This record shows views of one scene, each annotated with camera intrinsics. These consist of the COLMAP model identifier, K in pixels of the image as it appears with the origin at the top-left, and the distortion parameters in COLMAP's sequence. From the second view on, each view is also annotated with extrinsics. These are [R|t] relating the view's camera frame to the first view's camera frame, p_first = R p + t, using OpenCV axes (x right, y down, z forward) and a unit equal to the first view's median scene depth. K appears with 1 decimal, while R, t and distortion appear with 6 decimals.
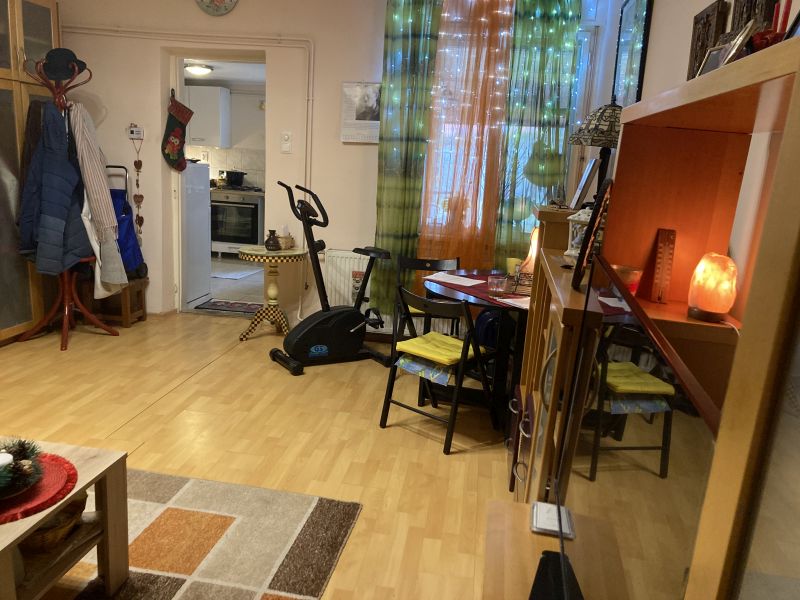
lens RADIAL K [[652.0, 0, 403.4], [0, 652.0, 297.2], [0, 0, 1]] dist [0.032559, -0.015213]
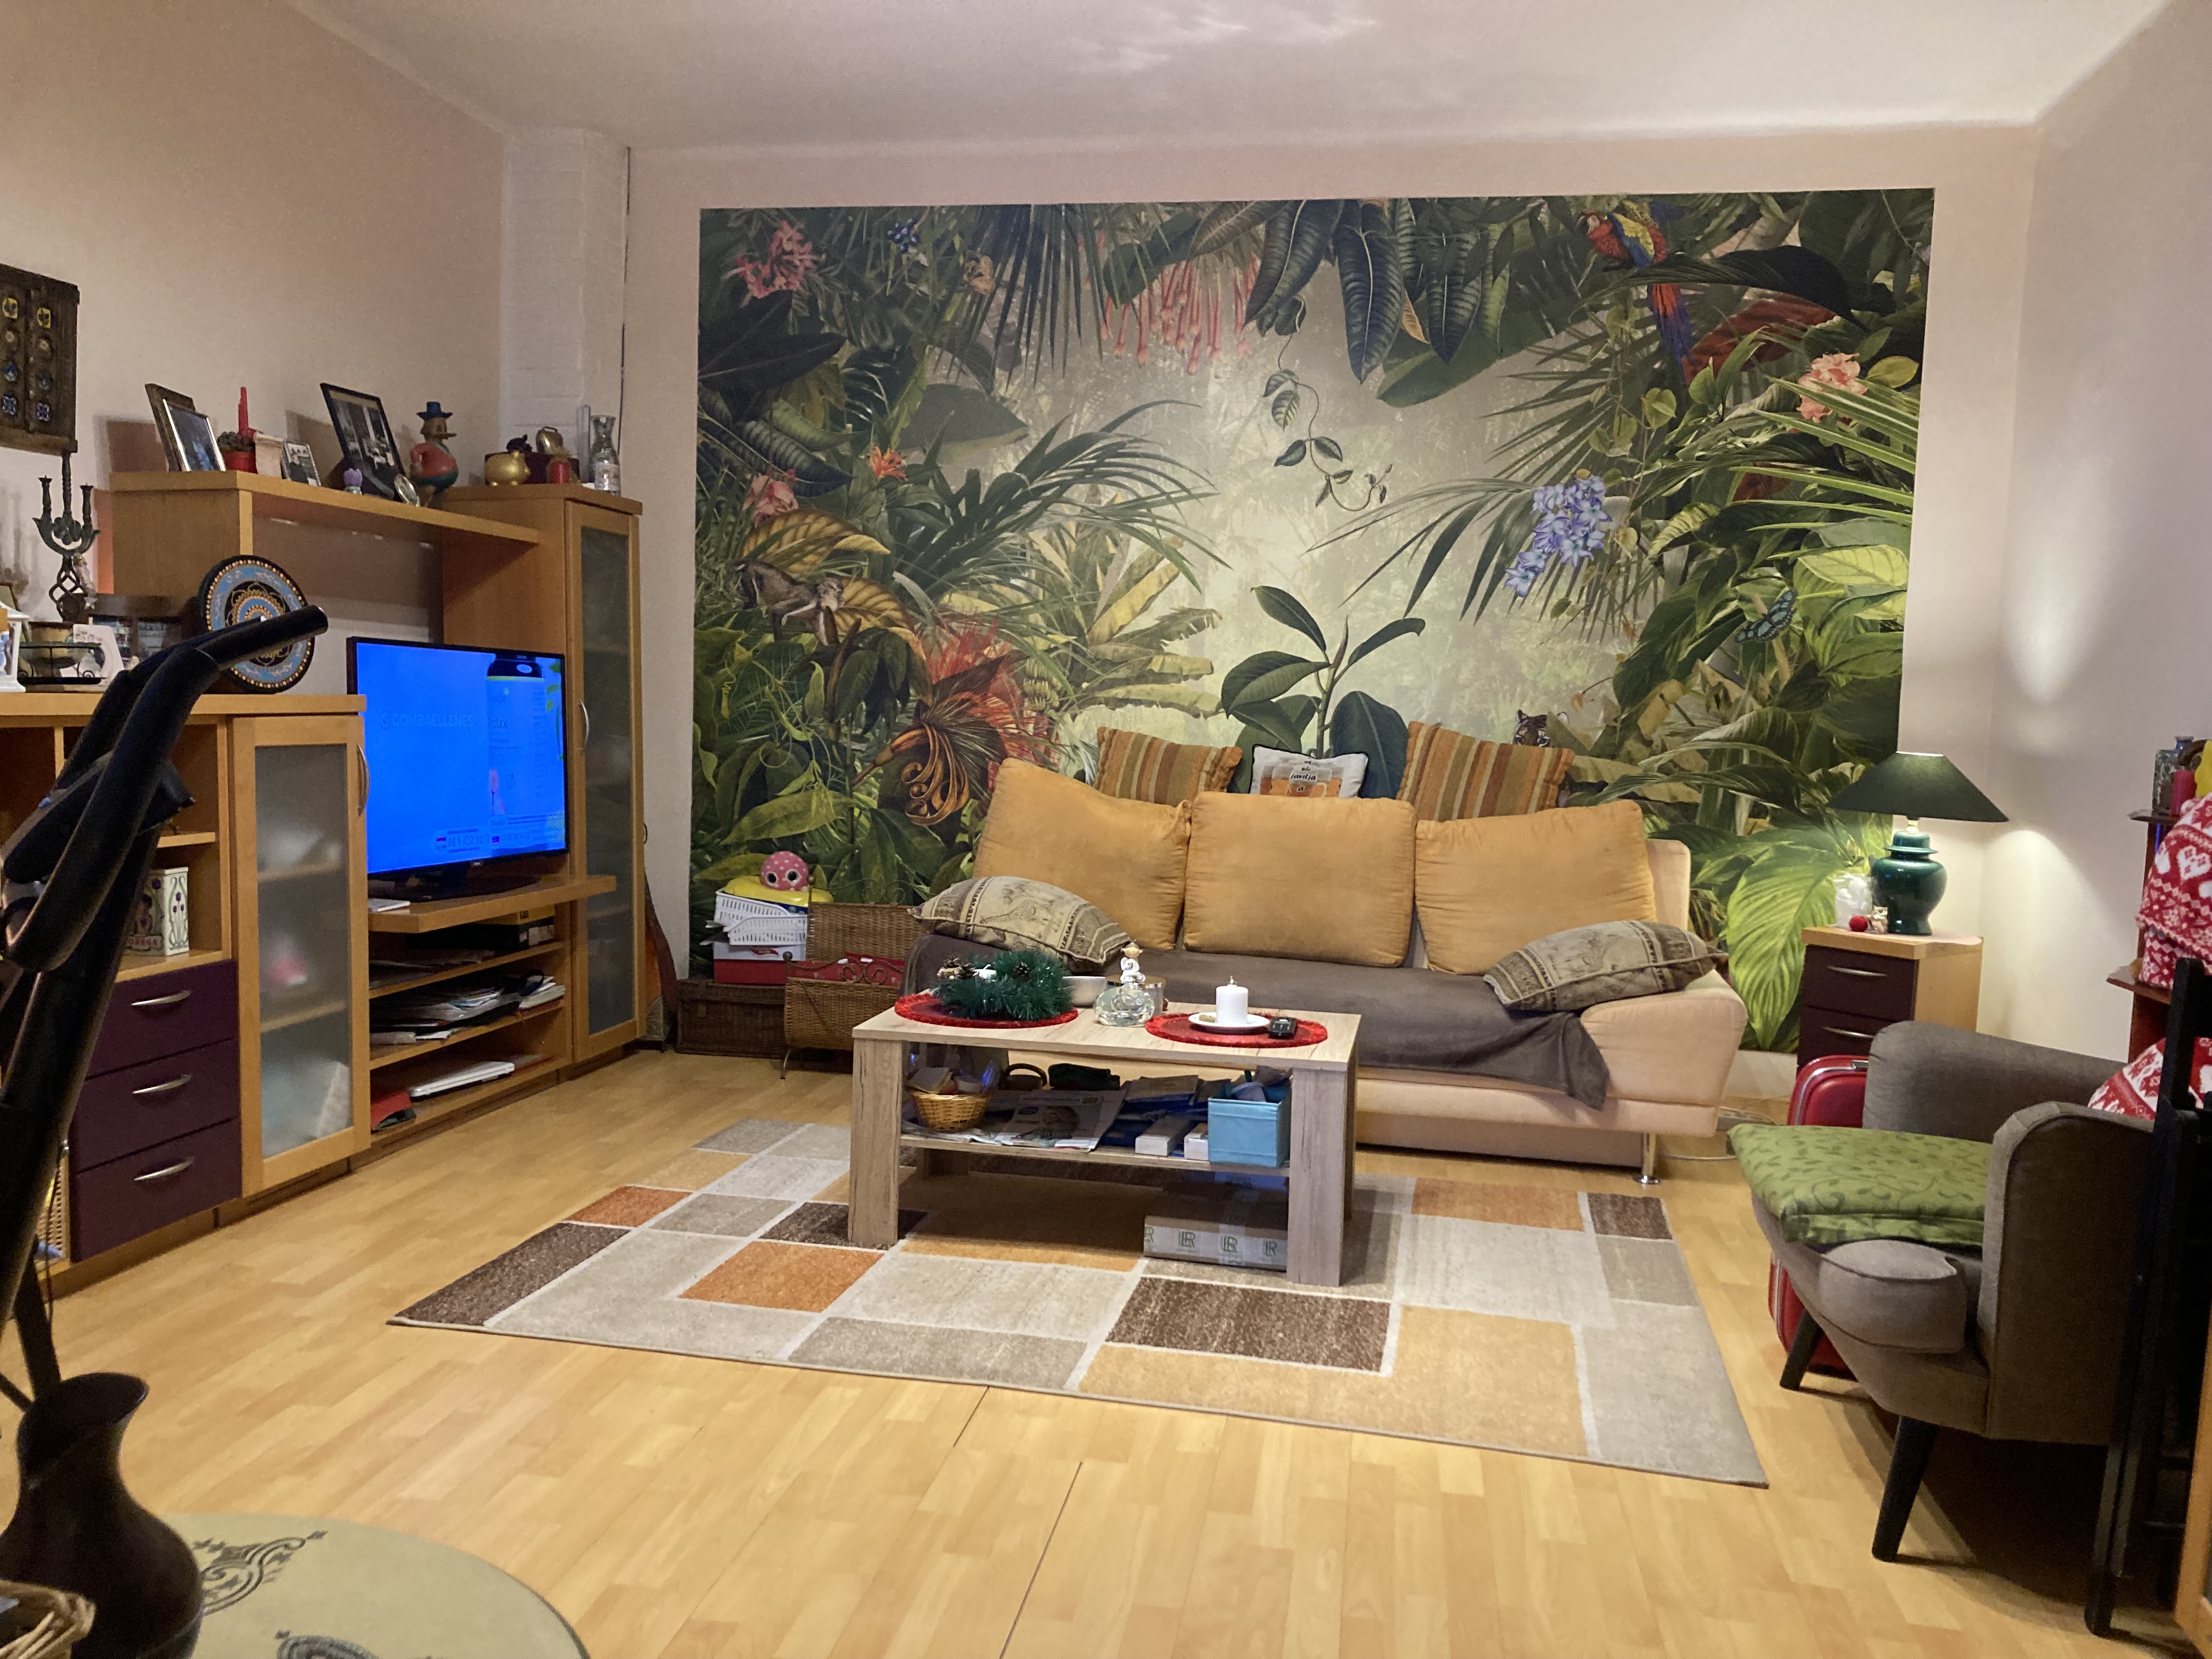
lens RADIAL K [[1802.9, 0, 1078.1], [0, 1802.9, 814.0], [0, 0, 1]] dist [0.032559, -0.015213]
pose [[-0.994968, -0.093593, 0.035765, -0.381333], [-0.079752, 0.955877, 0.282733, -0.272687], [-0.060649, 0.278458, -0.958532, 1.462605]]
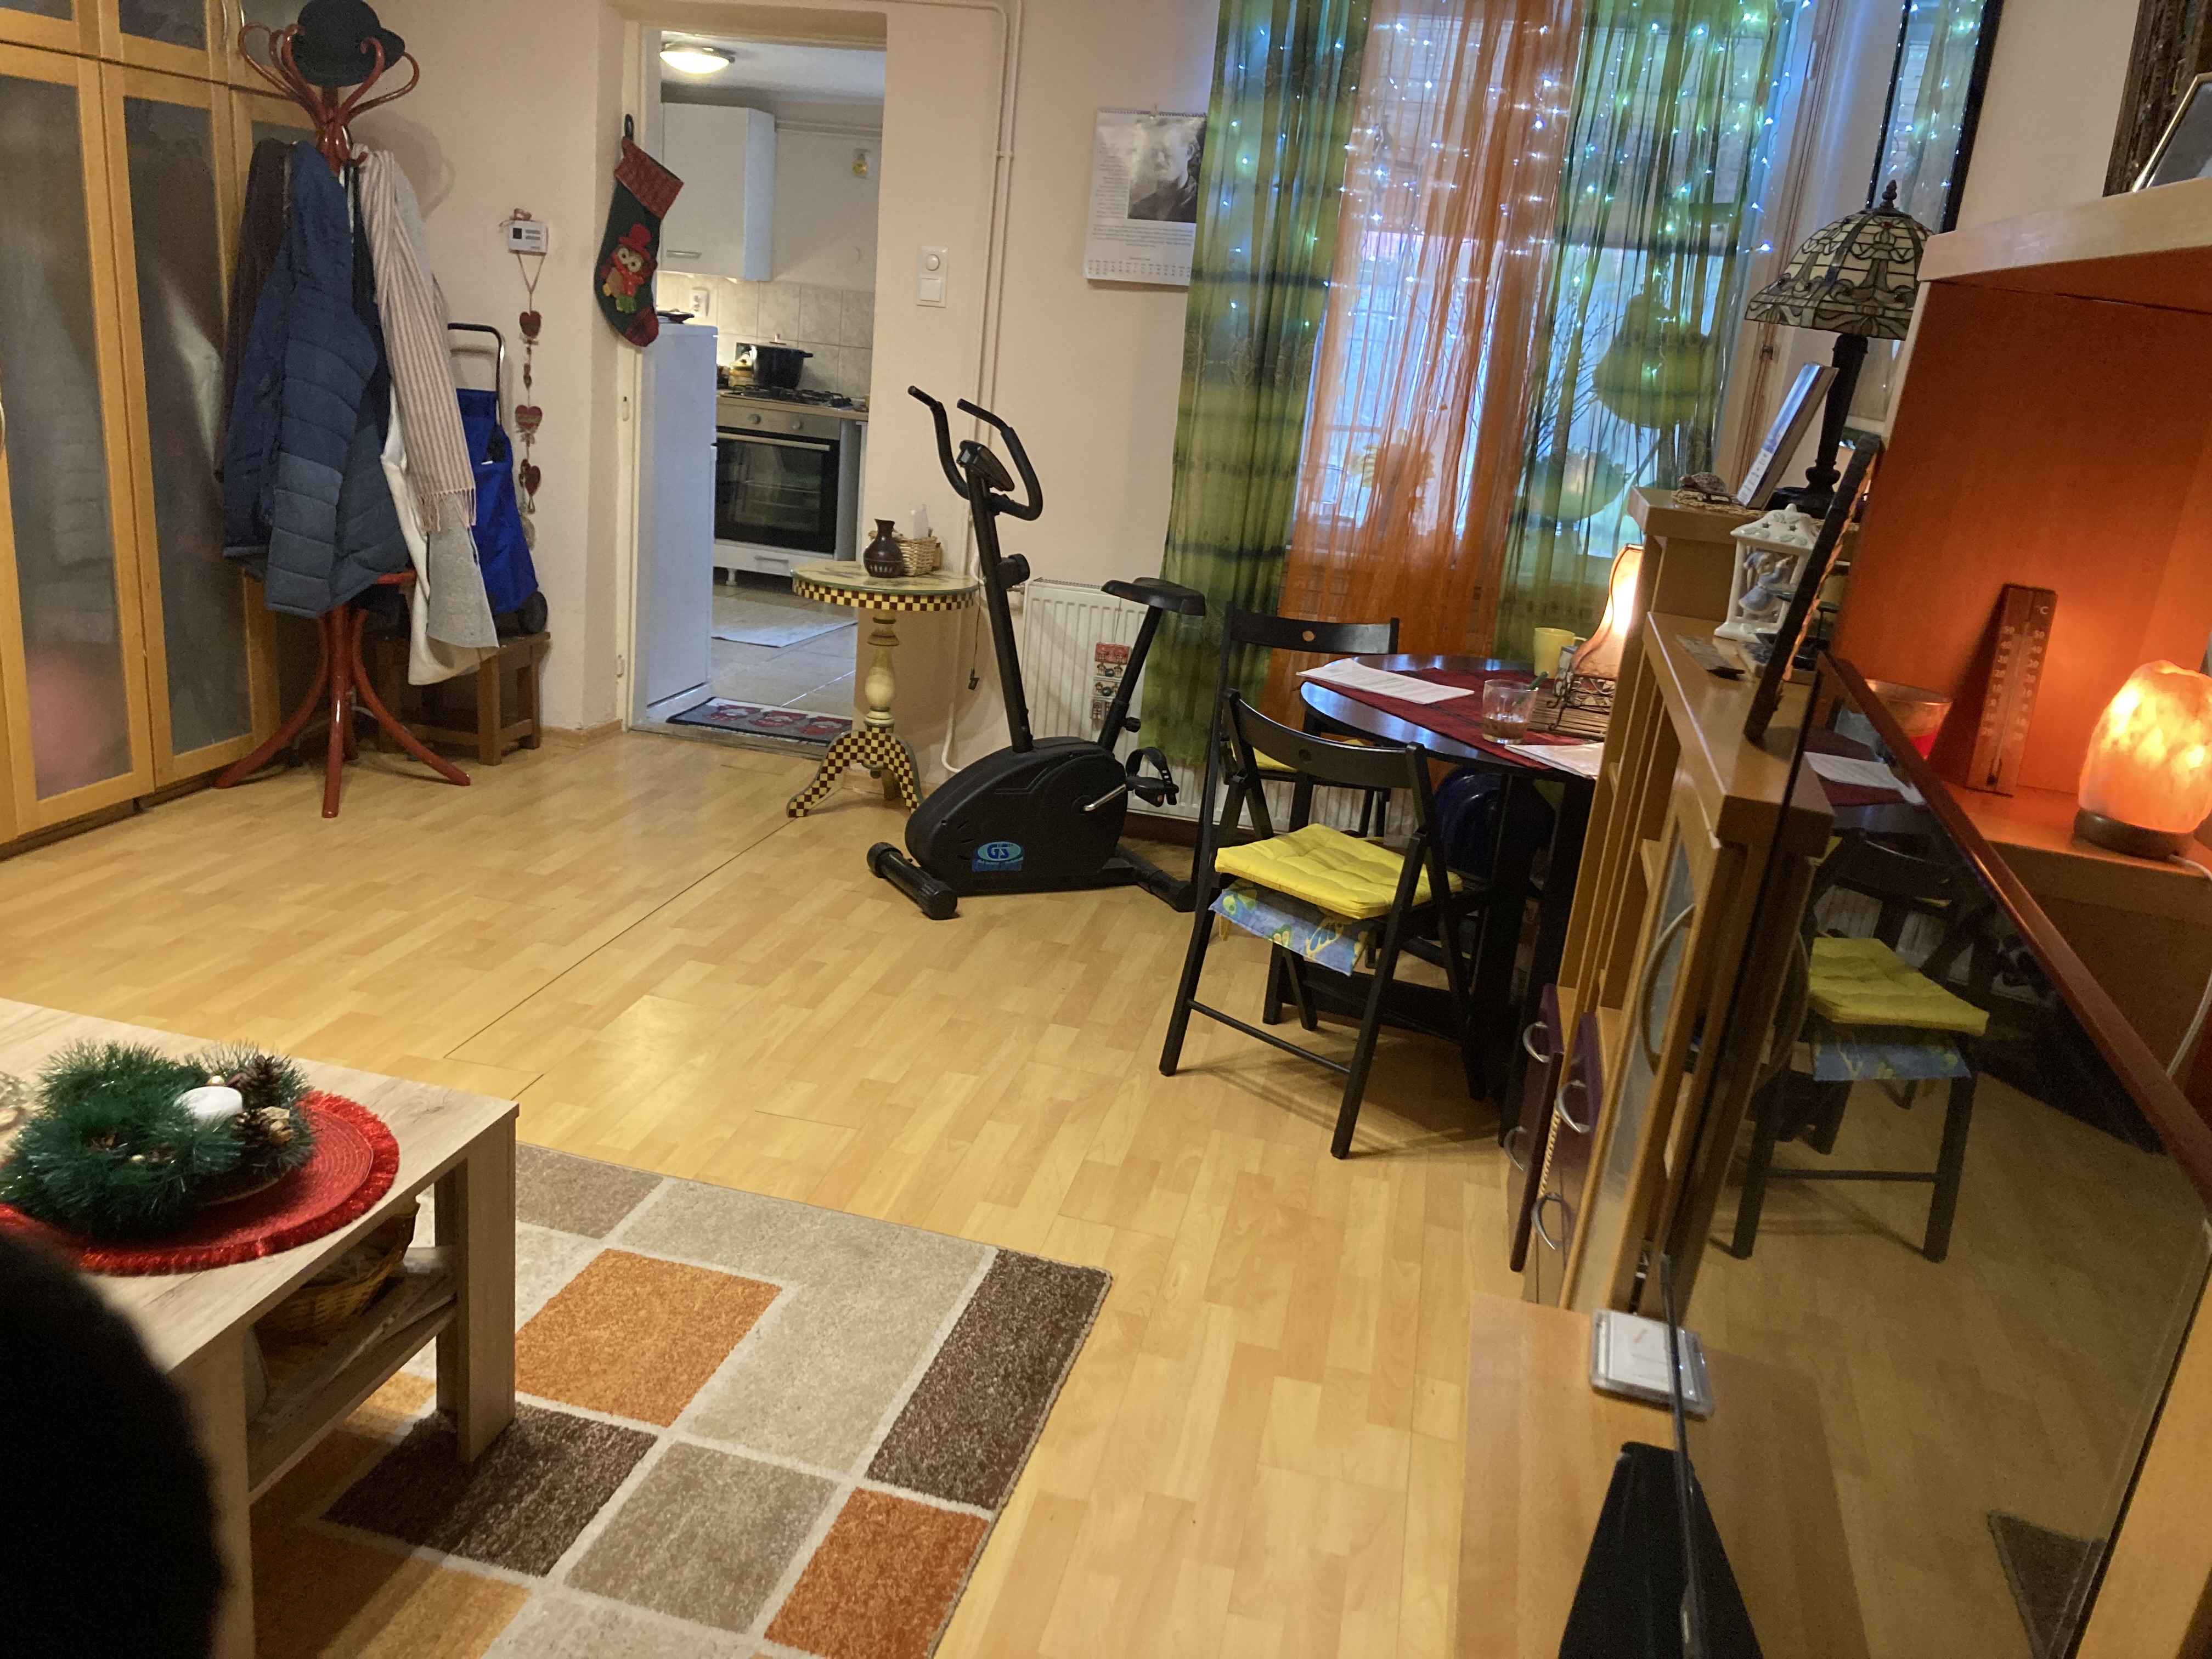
lens RADIAL K [[1802.9, 0, 1085.4], [0, 1802.9, 819.6], [0, 0, 1]] dist [0.032559, -0.015213]
pose [[0.996363, 0.053269, -0.066511, -0.016540], [-0.049015, 0.996743, 0.064042, -0.007022], [0.069705, -0.060549, 0.995728, -0.011706]]
